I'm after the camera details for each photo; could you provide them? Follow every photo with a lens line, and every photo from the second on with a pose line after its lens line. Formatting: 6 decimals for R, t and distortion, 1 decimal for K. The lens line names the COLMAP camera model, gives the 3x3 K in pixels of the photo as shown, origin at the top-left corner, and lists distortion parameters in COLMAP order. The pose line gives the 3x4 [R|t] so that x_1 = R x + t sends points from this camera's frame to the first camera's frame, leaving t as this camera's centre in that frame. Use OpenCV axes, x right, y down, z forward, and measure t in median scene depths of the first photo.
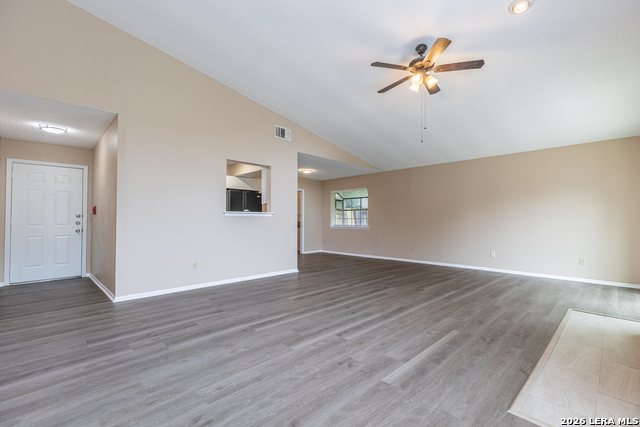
lens RADIAL K [[289.1, 0, 320.8], [0, 289.1, 208.6], [0, 0, 1]] dist [0.008781, 0.001188]
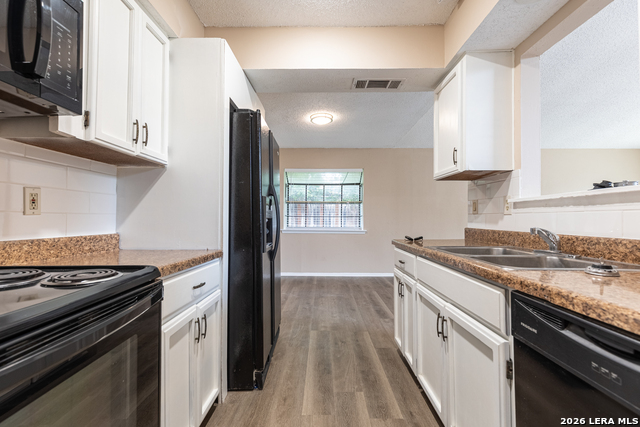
lens RADIAL K [[289.1, 0, 321.2], [0, 289.1, 210.2], [0, 0, 1]] dist [0.008781, 0.001188]
pose [[0.689800, 0.023620, 0.723615, -0.999752], [-0.032997, 0.999455, -0.001168, 0.058914], [-0.723248, -0.023071, 0.690203, 1.569903]]
